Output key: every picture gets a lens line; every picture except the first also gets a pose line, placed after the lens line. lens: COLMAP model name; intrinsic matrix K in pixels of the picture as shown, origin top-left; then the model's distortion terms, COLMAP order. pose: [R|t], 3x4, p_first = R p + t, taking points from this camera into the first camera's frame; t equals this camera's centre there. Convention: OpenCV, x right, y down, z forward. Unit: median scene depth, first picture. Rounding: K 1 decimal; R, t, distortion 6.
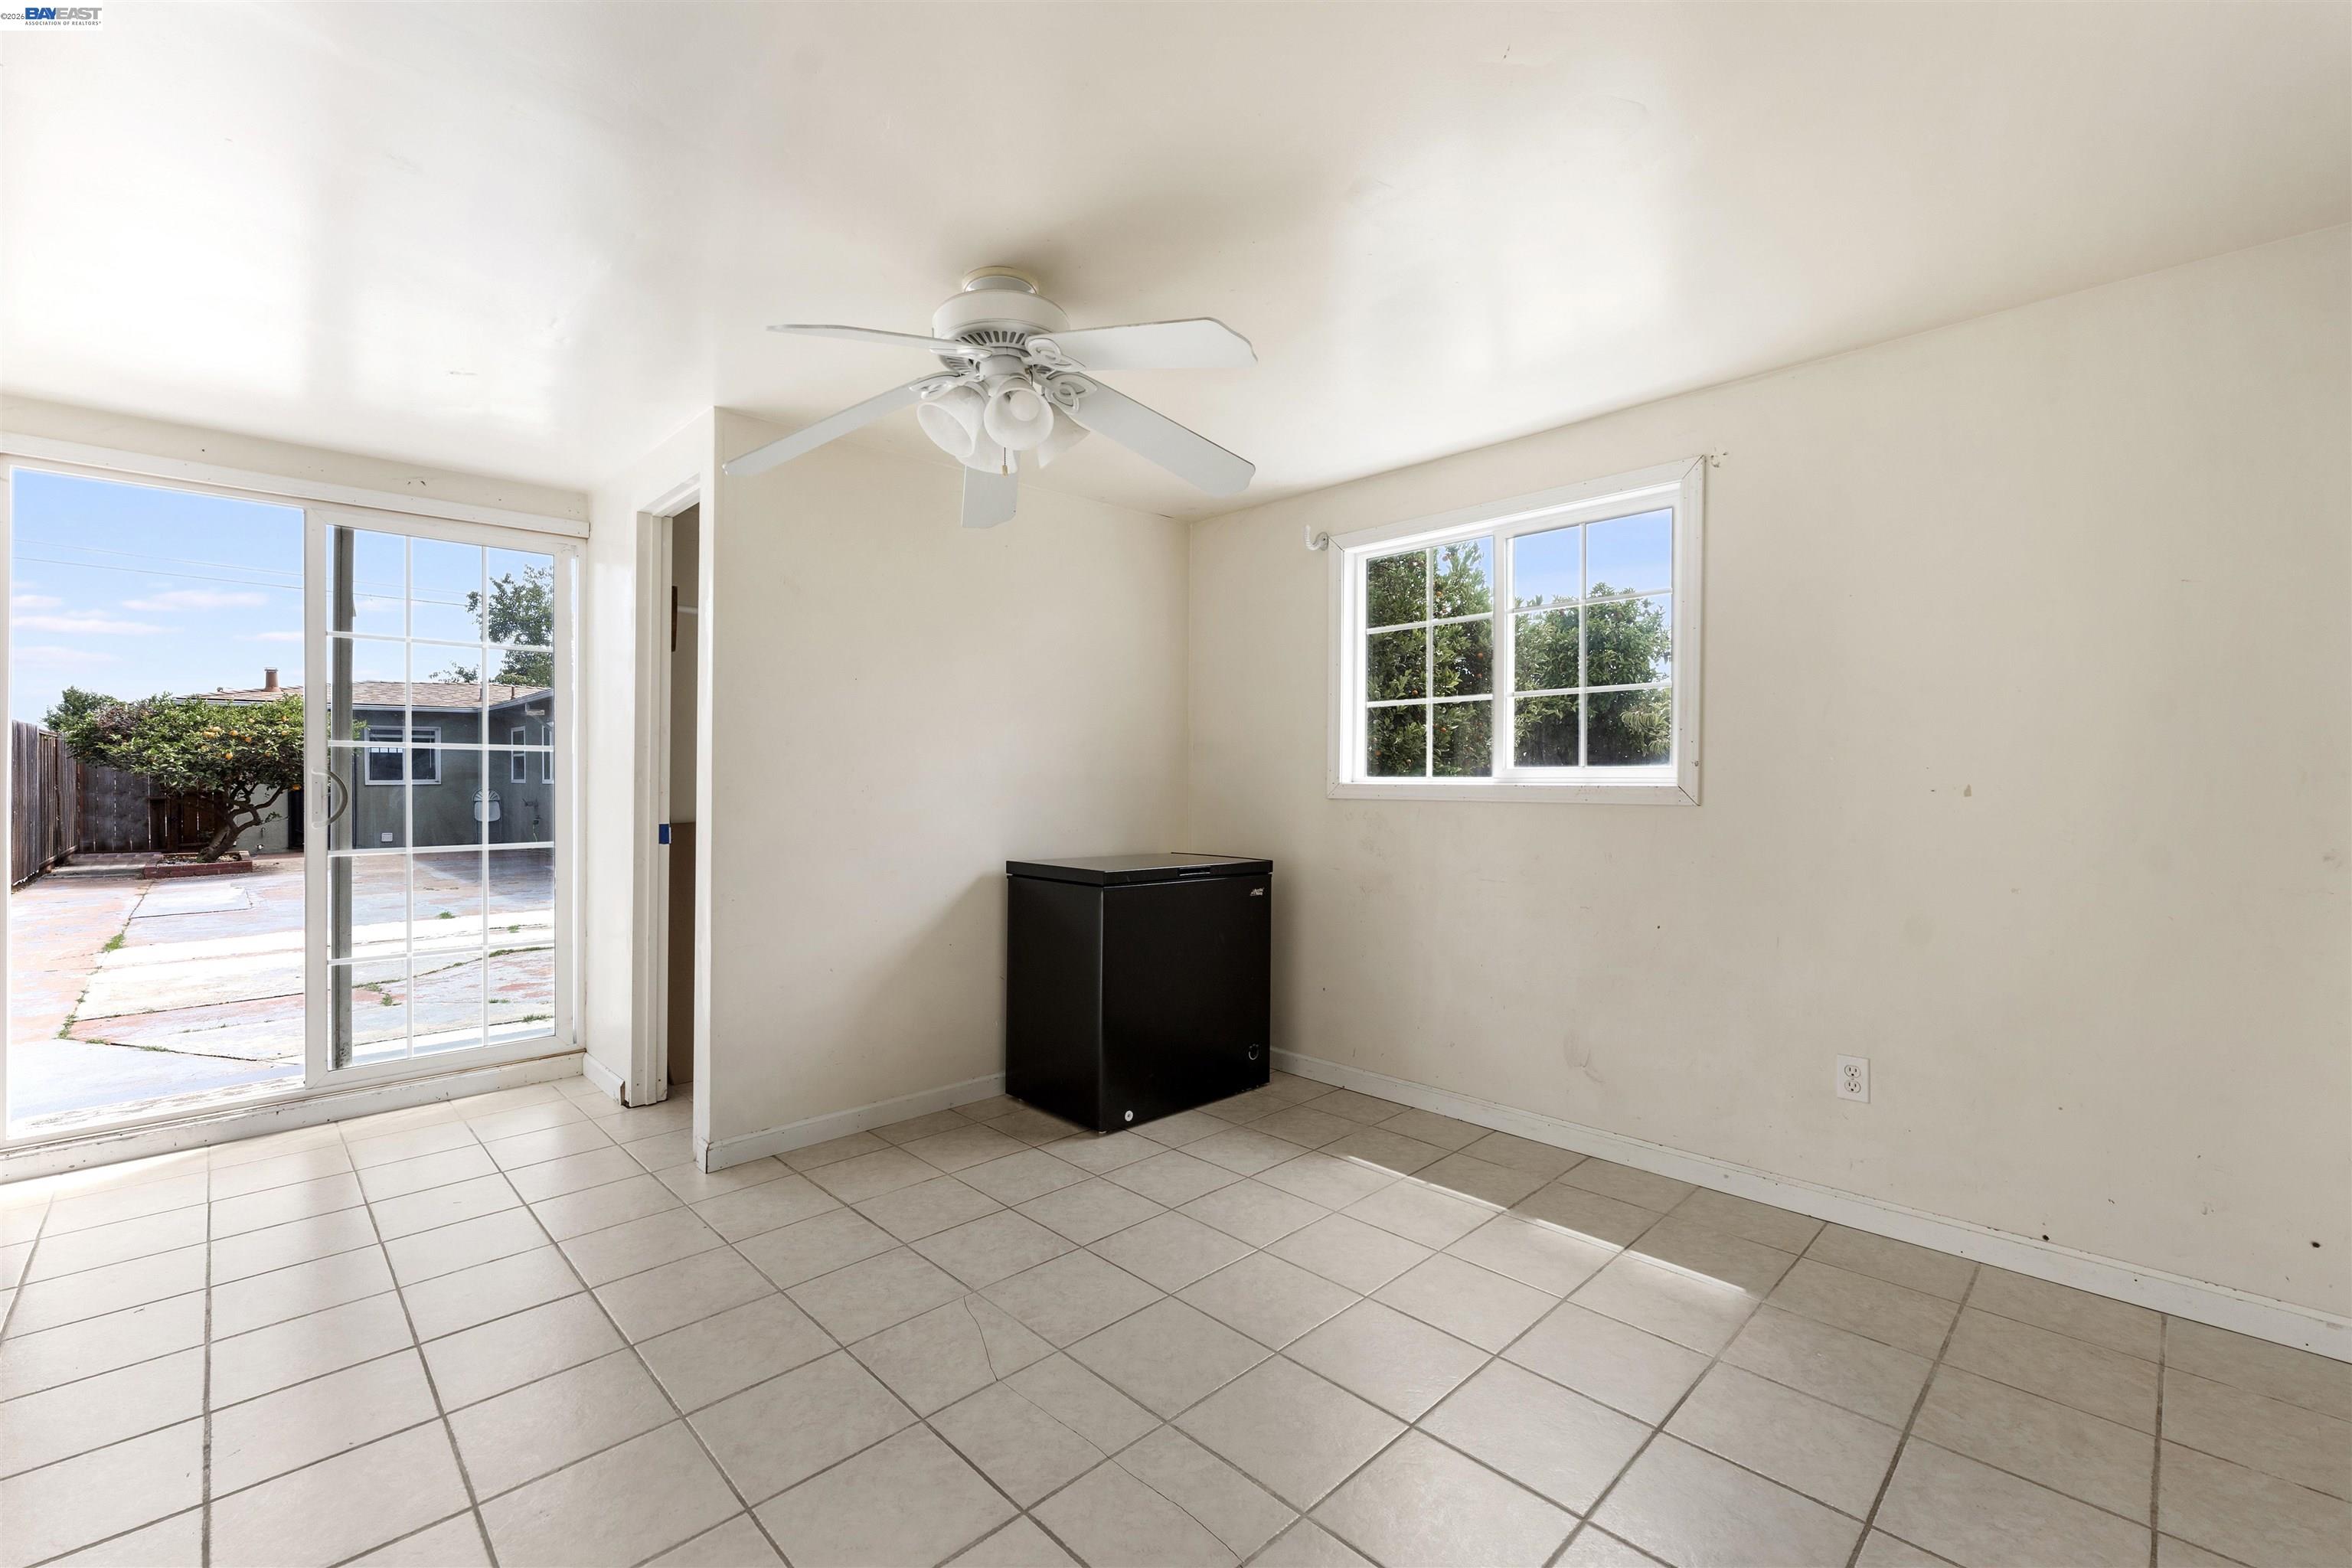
lens RADIAL K [[993.2, 0, 1176.0], [0, 993.2, 784.0], [0, 0, 1]] dist [-0.000599, 0.000262]
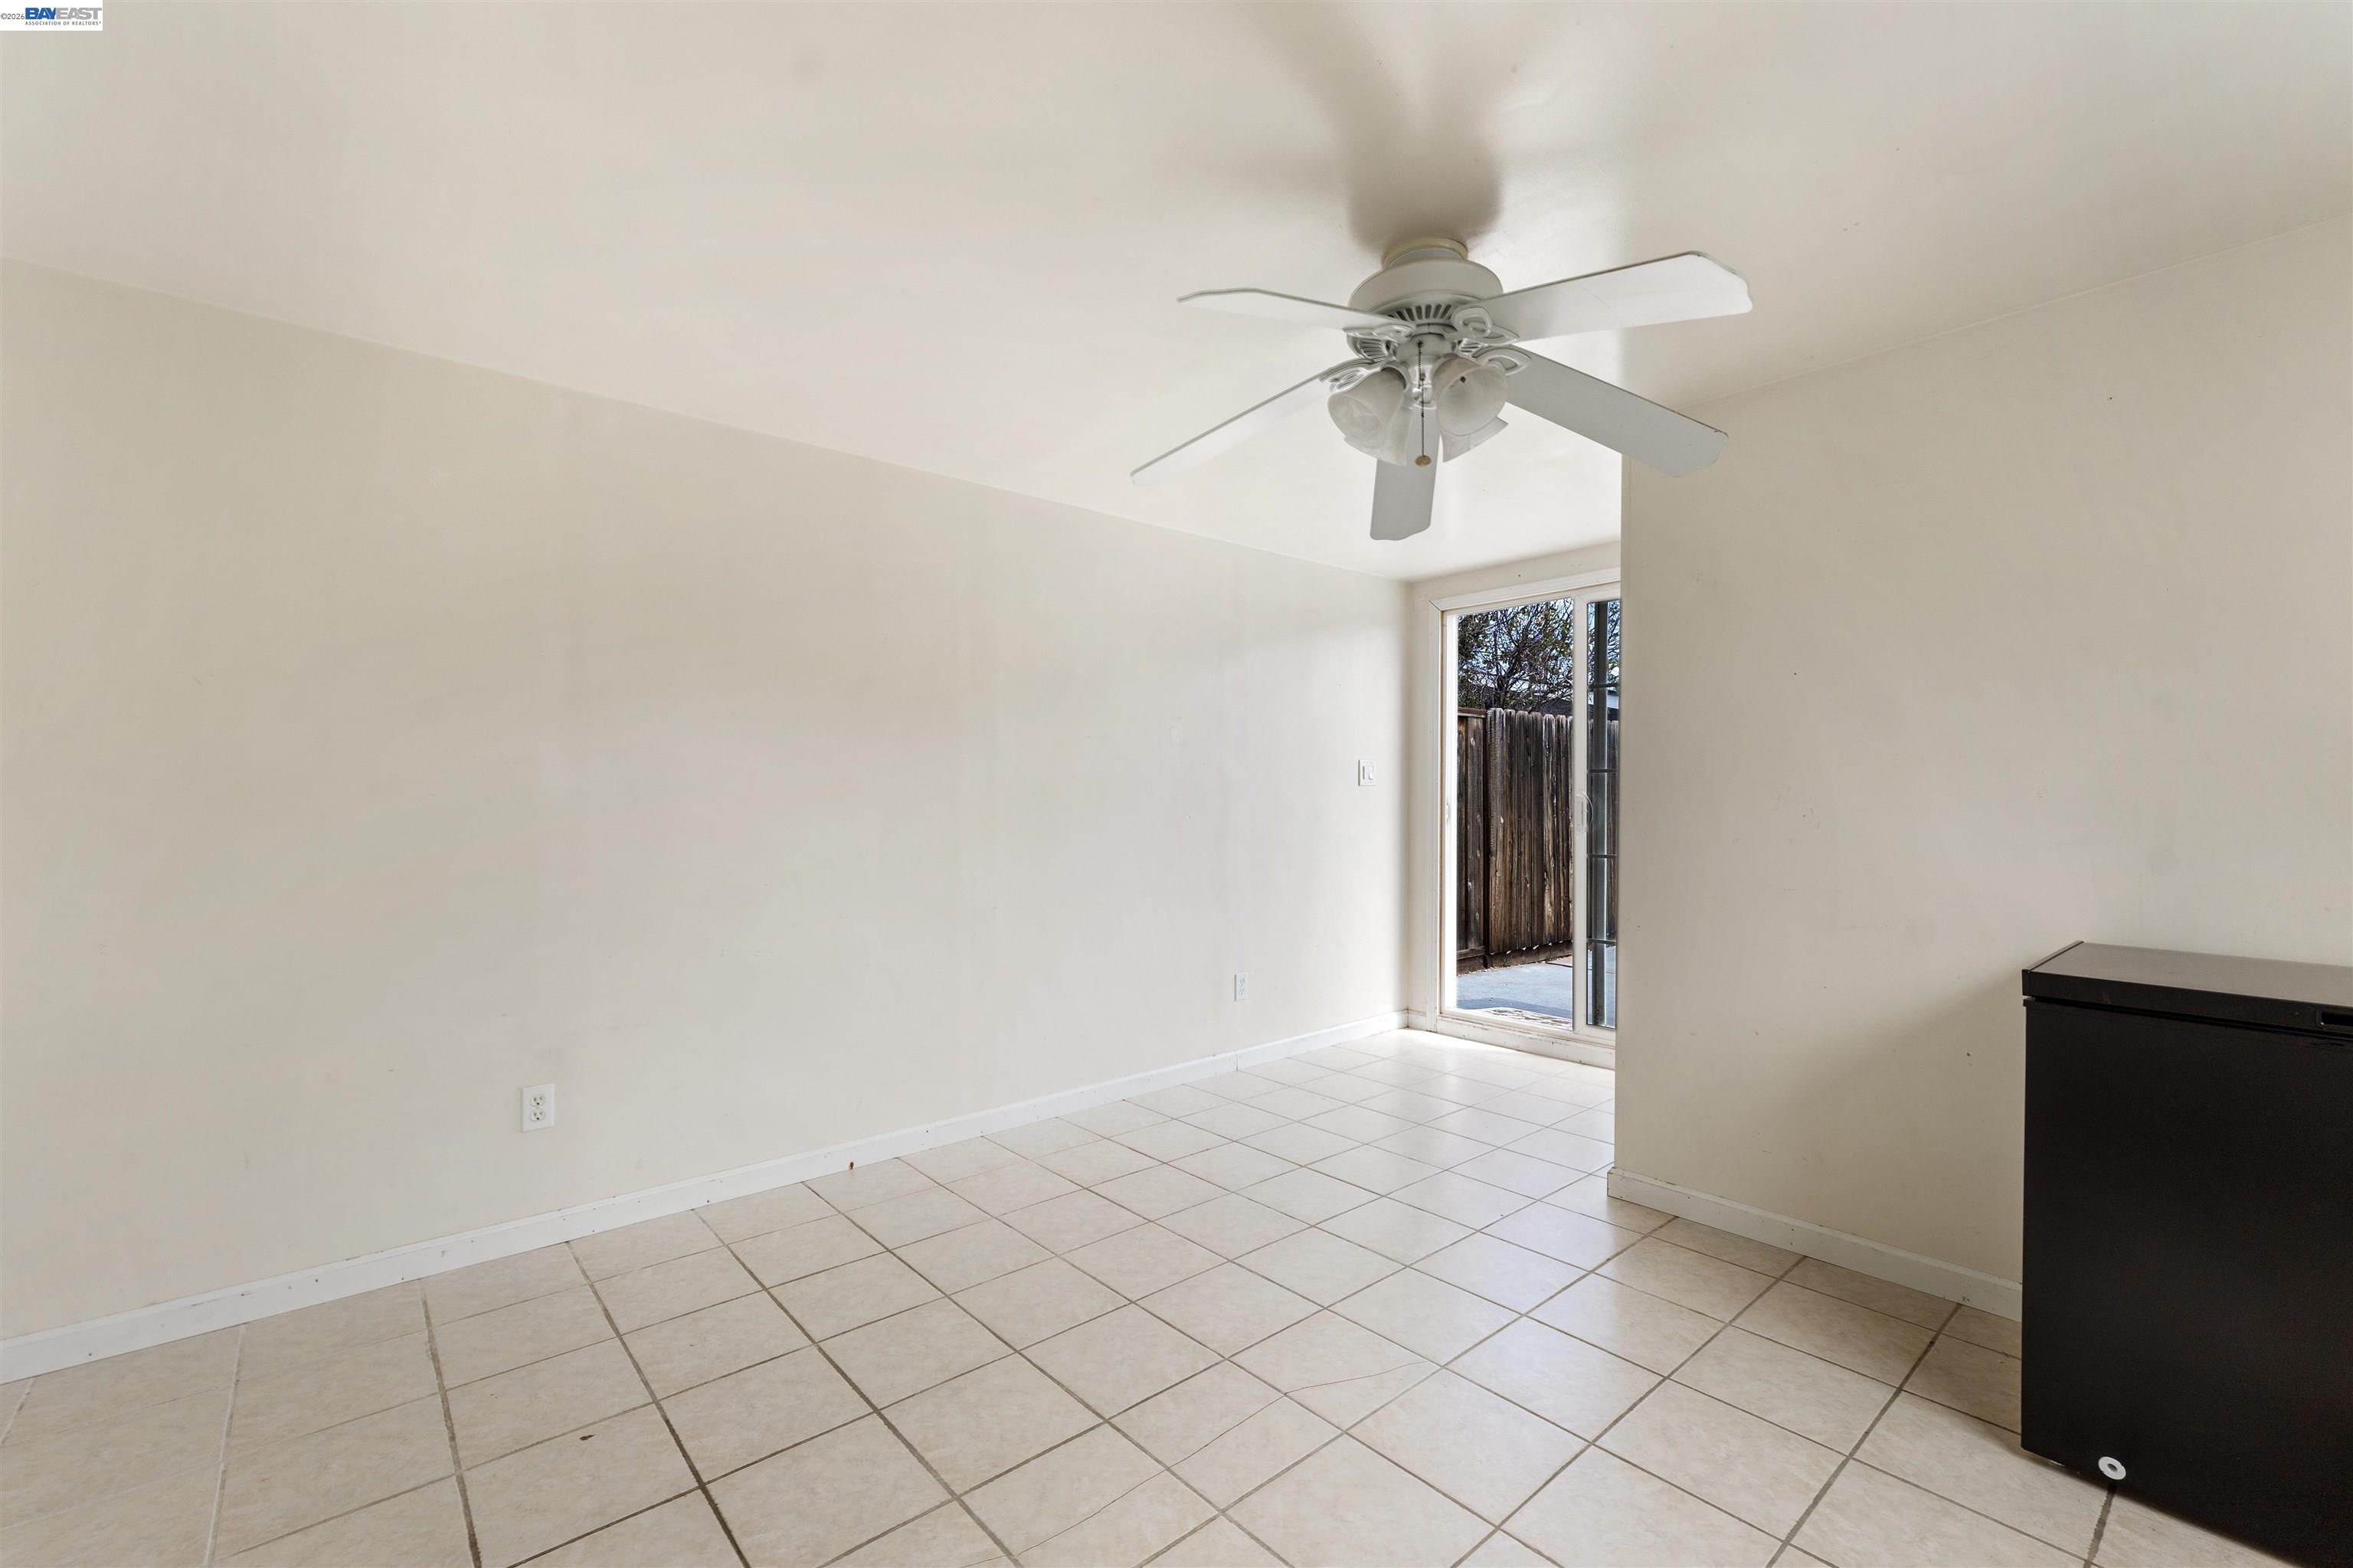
lens RADIAL K [[971.2, 0, 1164.1], [0, 971.2, 784.5], [0, 0, 1]] dist [0.002118, 0.000373]
pose [[-0.056937, -0.012707, -0.998297, 0.545225], [-0.005035, 0.999910, -0.012440, -0.011197], [0.998365, 0.004319, -0.056996, 0.603071]]
